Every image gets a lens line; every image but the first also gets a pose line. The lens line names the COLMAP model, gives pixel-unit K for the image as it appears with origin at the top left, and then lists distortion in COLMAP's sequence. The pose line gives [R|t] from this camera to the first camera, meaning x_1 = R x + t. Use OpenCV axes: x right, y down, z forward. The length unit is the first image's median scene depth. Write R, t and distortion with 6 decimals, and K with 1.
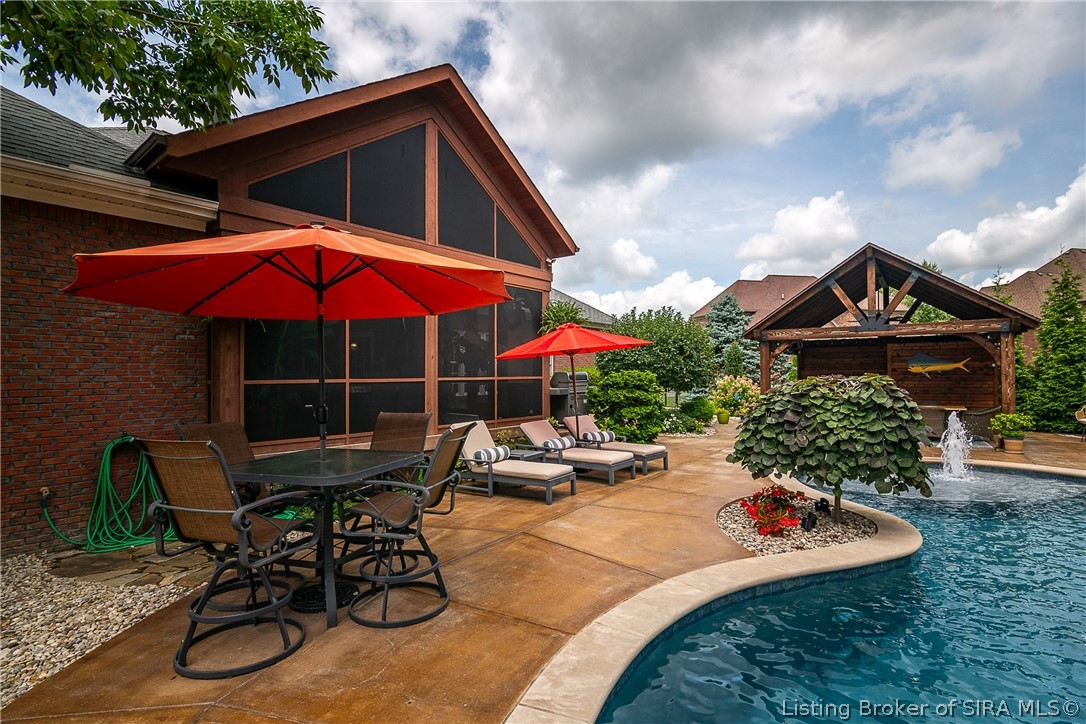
lens RADIAL K [[527.6, 0, 546.6], [0, 527.6, 367.7], [0, 0, 1]] dist [-0.009551, -0.001125]
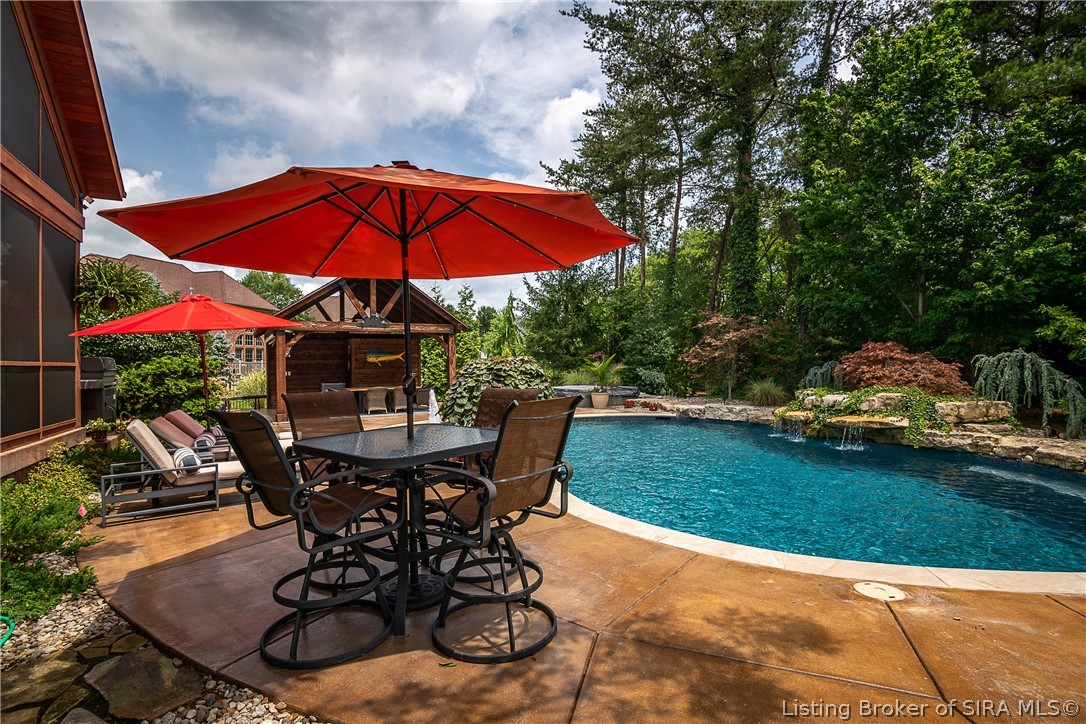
lens RADIAL K [[524.3, 0, 543.0], [0, 524.3, 362.0], [0, 0, 1]] dist [-0.010294, -0.000274]
pose [[0.394961, 0.002661, 0.918694, -0.369219], [0.001187, 0.999993, -0.003407, 0.017335], [-0.918697, 0.002436, 0.394956, 0.146375]]
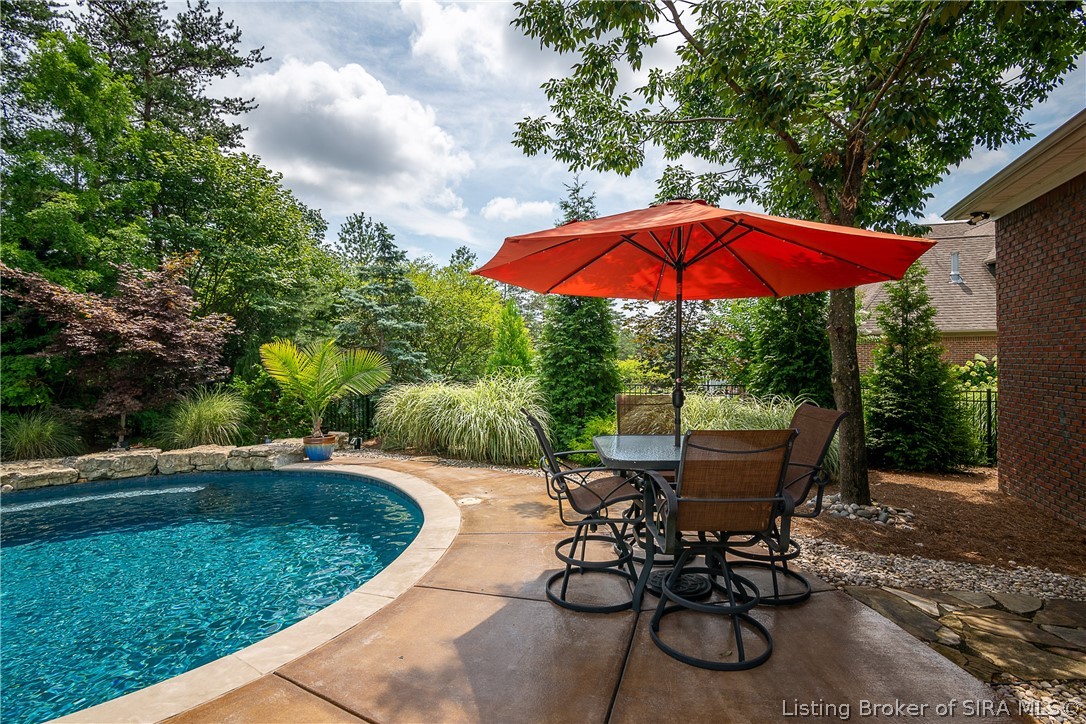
lens RADIAL K [[522.4, 0, 546.6], [0, 522.4, 365.9], [0, 0, 1]] dist [-0.000391, -0.011449]
pose [[-0.956298, 0.022847, -0.291501, 0.027196], [0.023295, 0.999727, 0.001935, 0.007436], [0.291465, -0.004940, -0.956569, 0.599417]]
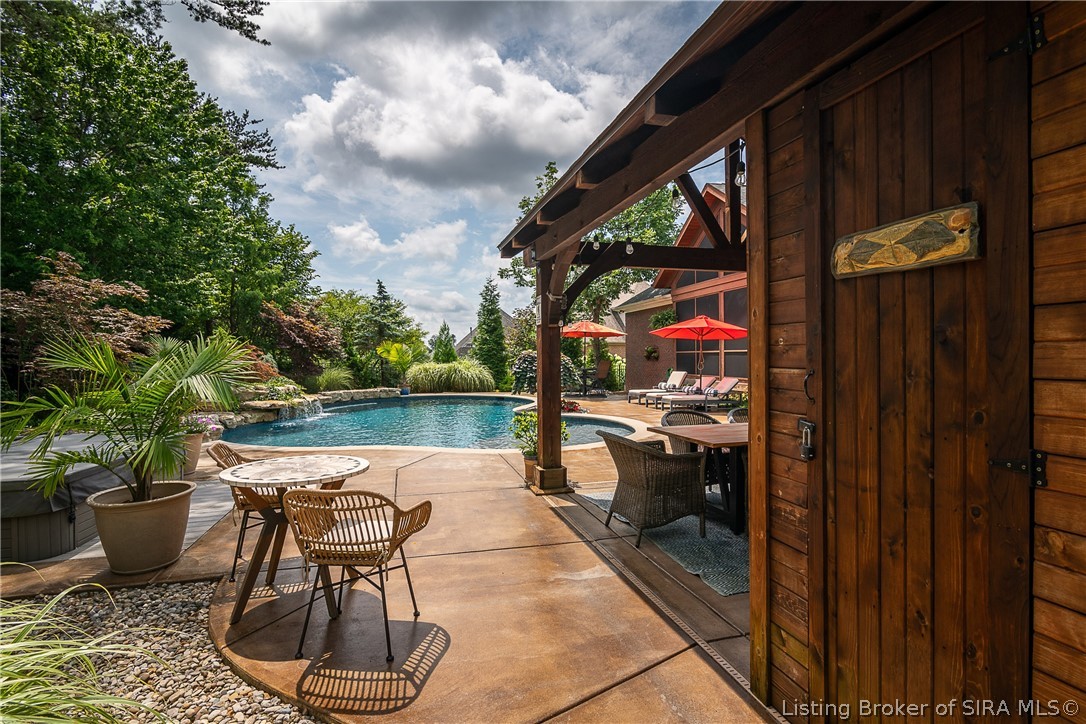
lens RADIAL K [[529.6, 0, 545.6], [0, 529.6, 361.9], [0, 0, 1]] dist [-0.001234, -0.000090]
pose [[-0.614579, 0.019920, -0.788604, 1.191857], [0.020816, 0.999743, 0.009031, 0.022542], [0.788581, -0.010865, -0.614835, 1.211619]]
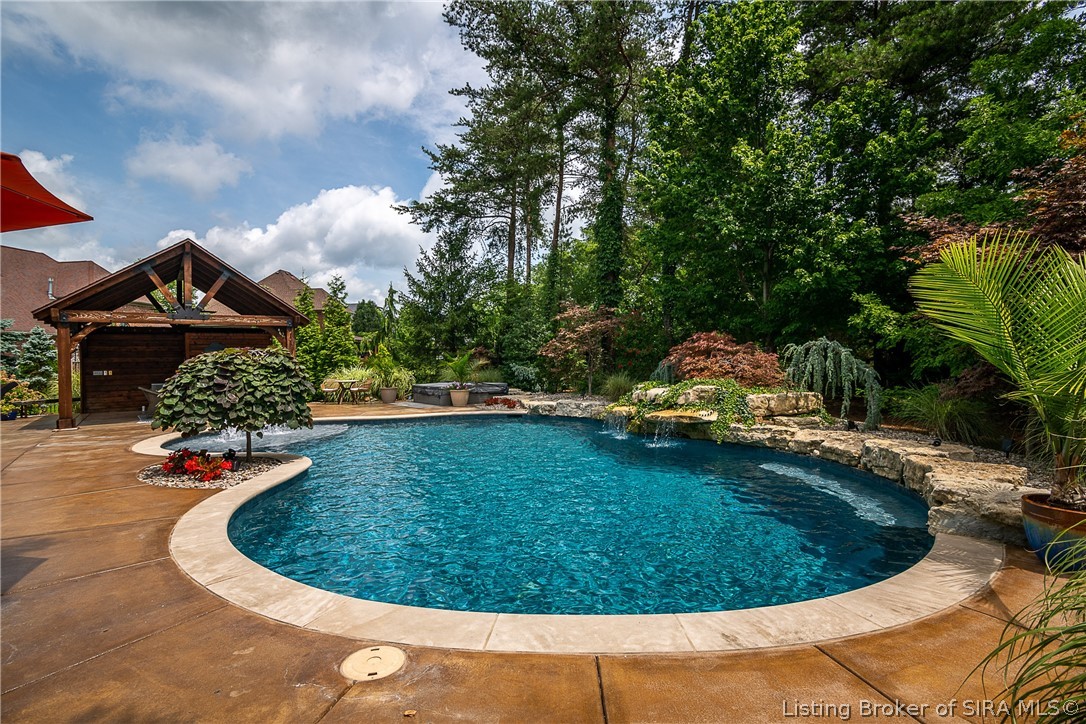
lens RADIAL K [[524.9, 0, 542.0], [0, 524.9, 360.1], [0, 0, 1]] dist [-0.007959, -0.000388]
pose [[0.293410, -0.000410, 0.955987, -0.213959], [0.009568, 0.999951, -0.002508, 0.026194], [-0.955939, 0.009883, 0.293399, -0.025637]]
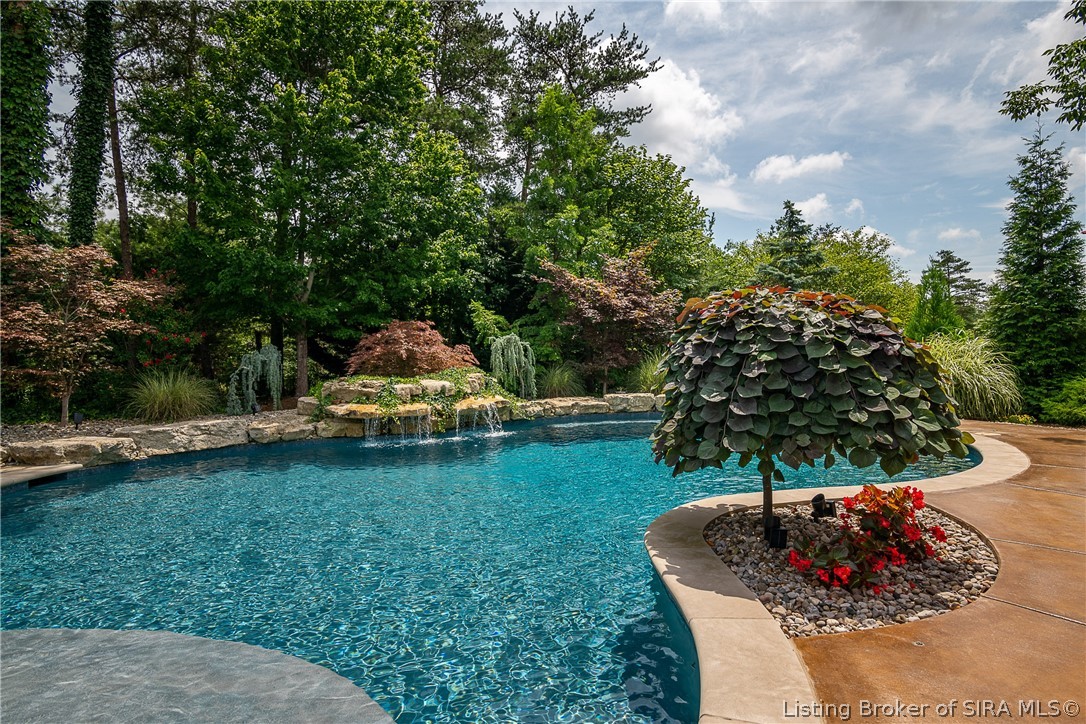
lens RADIAL K [[578.5, 0, 544.1], [0, 578.5, 360.8], [0, 0, 1]] dist [-0.008242, -0.001190]
pose [[-0.984489, 0.019234, 0.174389, 0.328870], [0.020284, 0.999785, 0.004240, 0.042876], [-0.174270, 0.007712, -0.984668, 0.813454]]
